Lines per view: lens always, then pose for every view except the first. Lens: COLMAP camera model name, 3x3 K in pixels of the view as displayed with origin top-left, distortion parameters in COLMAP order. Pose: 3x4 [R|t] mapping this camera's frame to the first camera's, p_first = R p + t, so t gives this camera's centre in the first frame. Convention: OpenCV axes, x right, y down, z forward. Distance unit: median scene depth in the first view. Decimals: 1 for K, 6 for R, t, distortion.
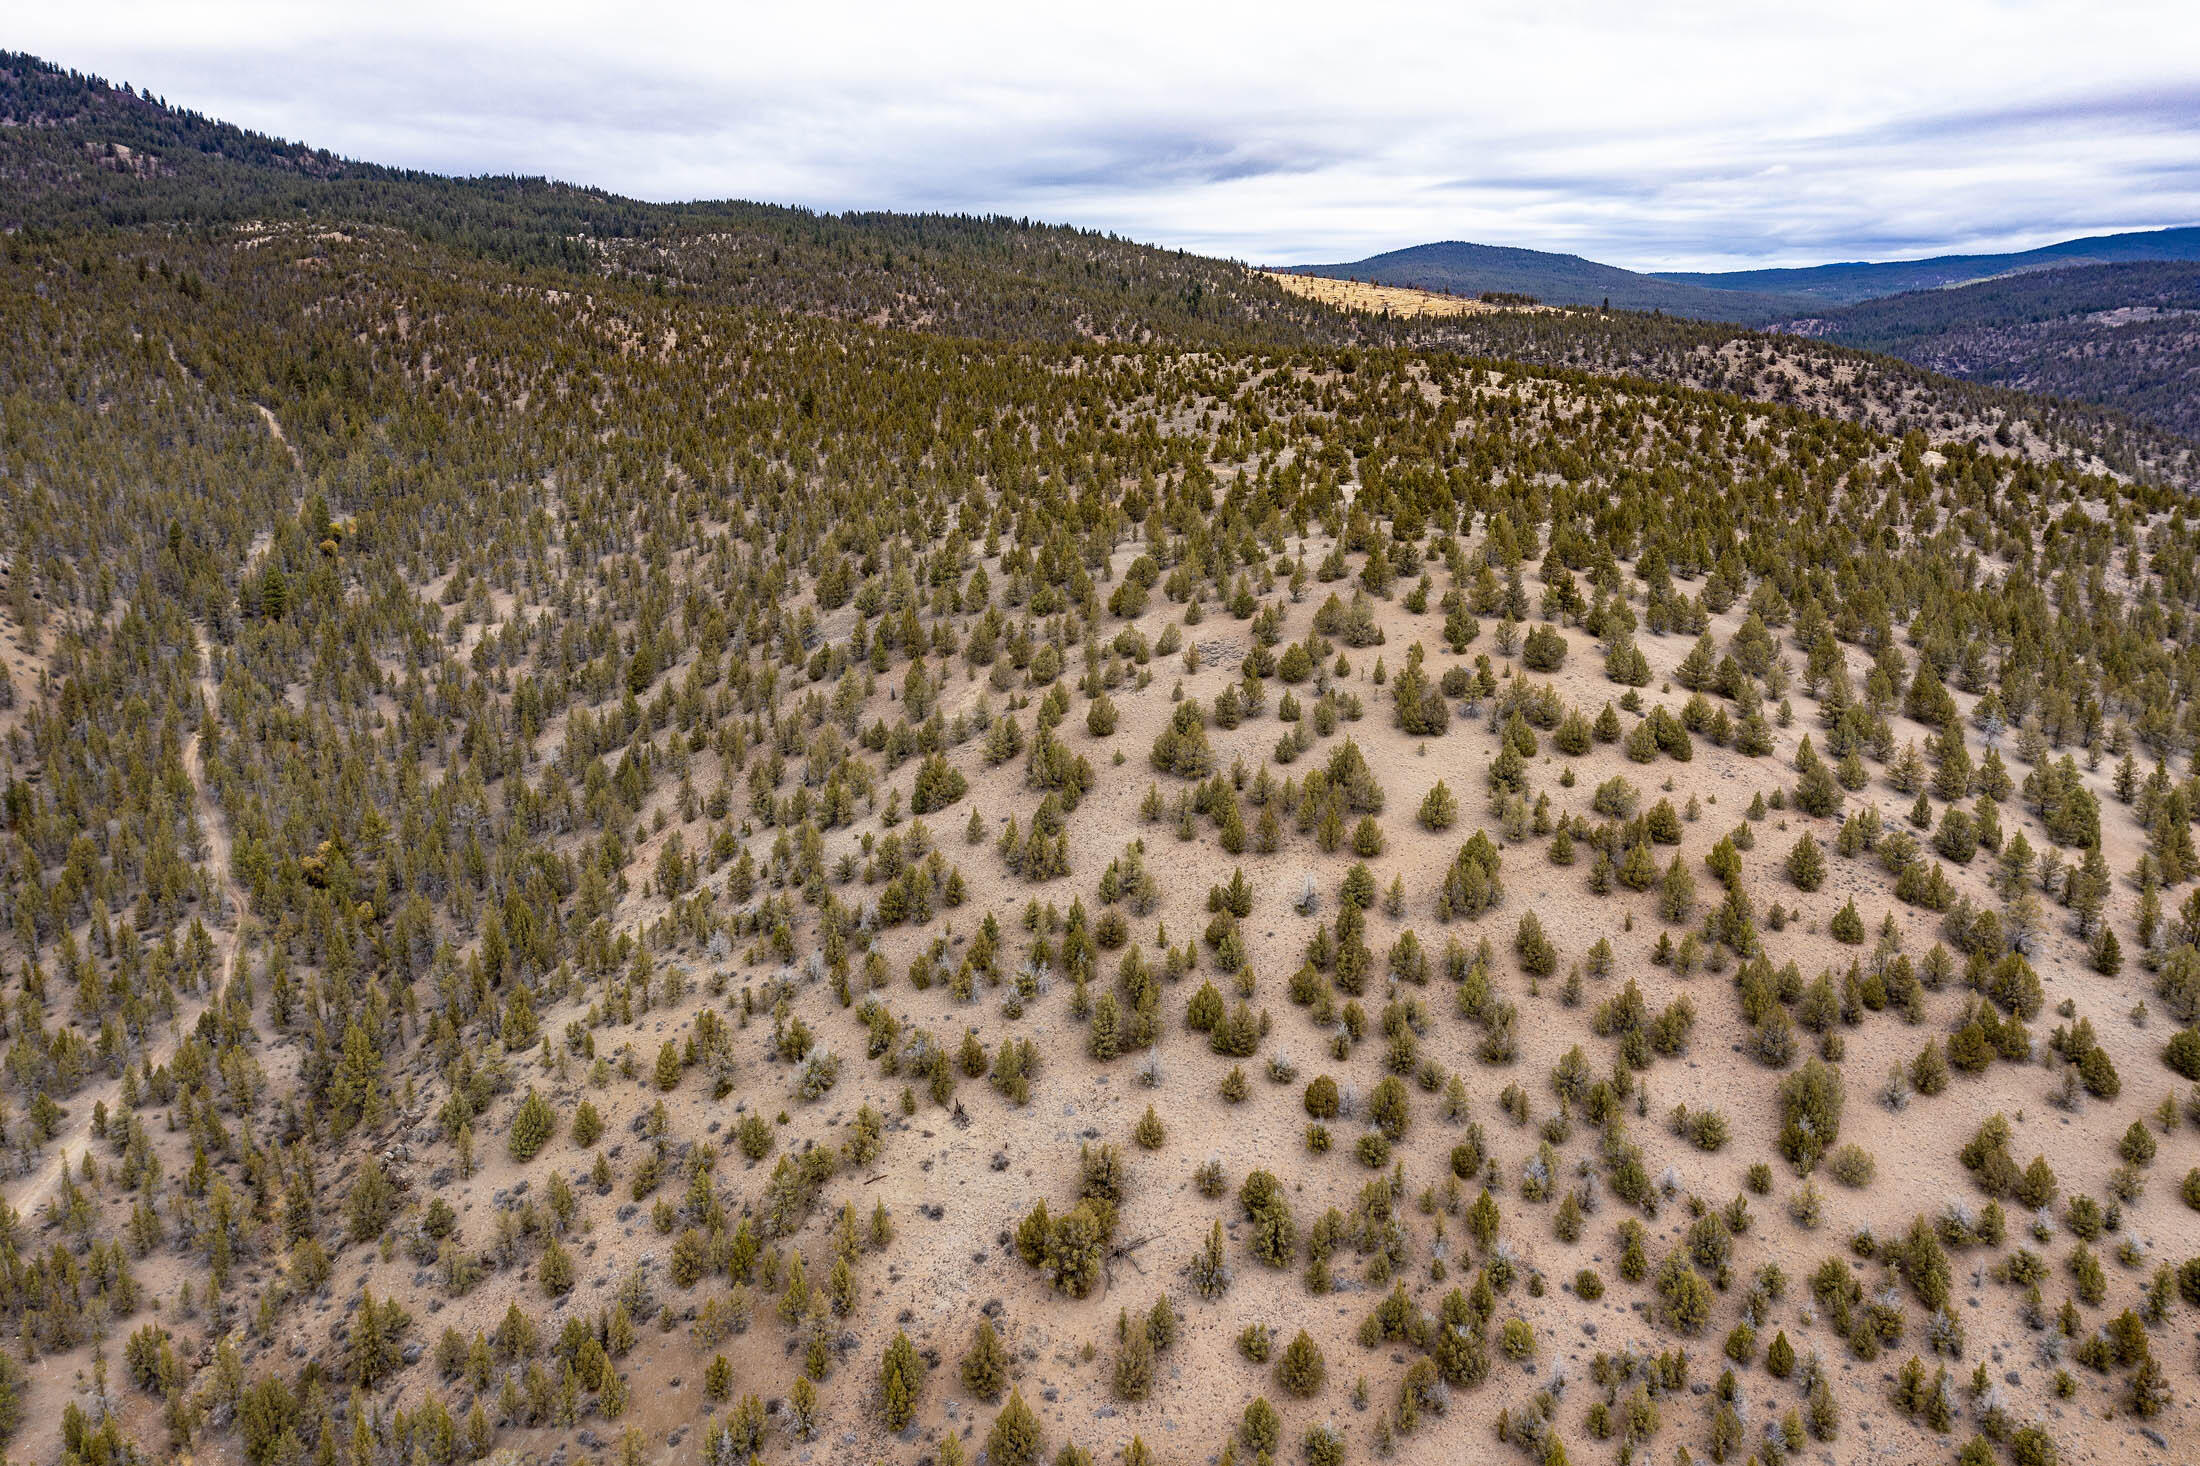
lens RADIAL K [[1732.9, 0, 1096.2], [0, 1732.9, 735.7], [0, 0, 1]] dist [-0.014974, 0.002441]
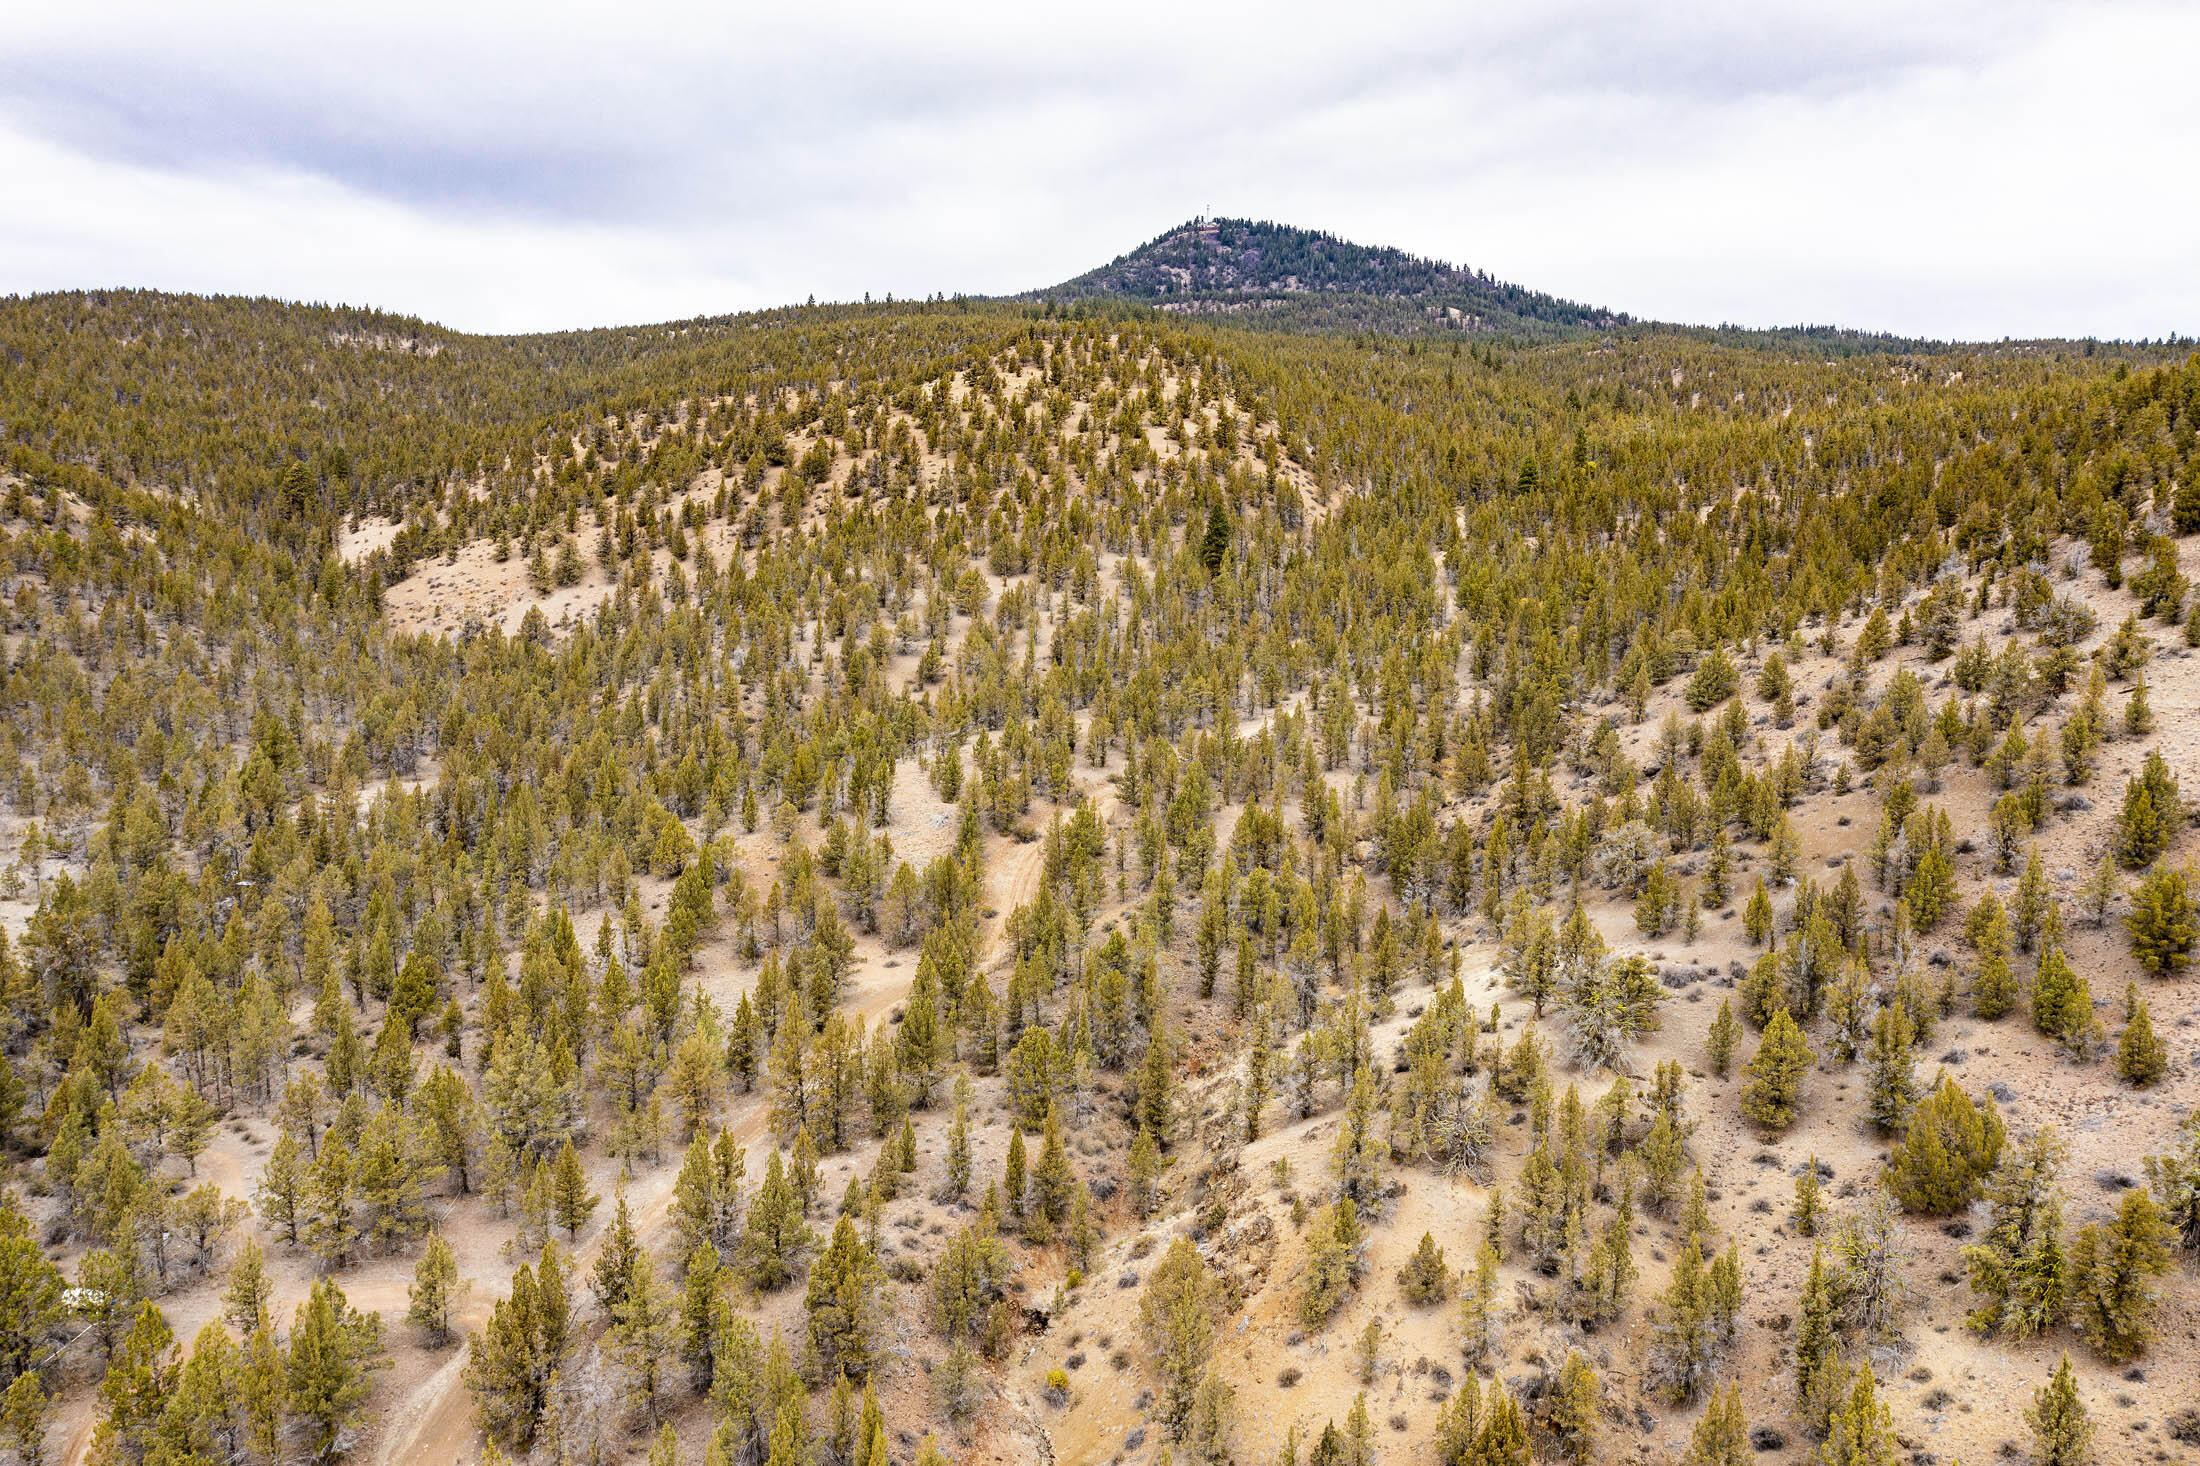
lens RADIAL K [[1732.9, 0, 1101.0], [0, 1732.9, 728.8], [0, 0, 1]] dist [-0.014974, 0.002441]
pose [[0.771955, 0.087923, -0.629567, 0.004553], [-0.166377, 0.983810, -0.066611, 0.306420], [0.613518, 0.156166, 0.774085, 0.072186]]
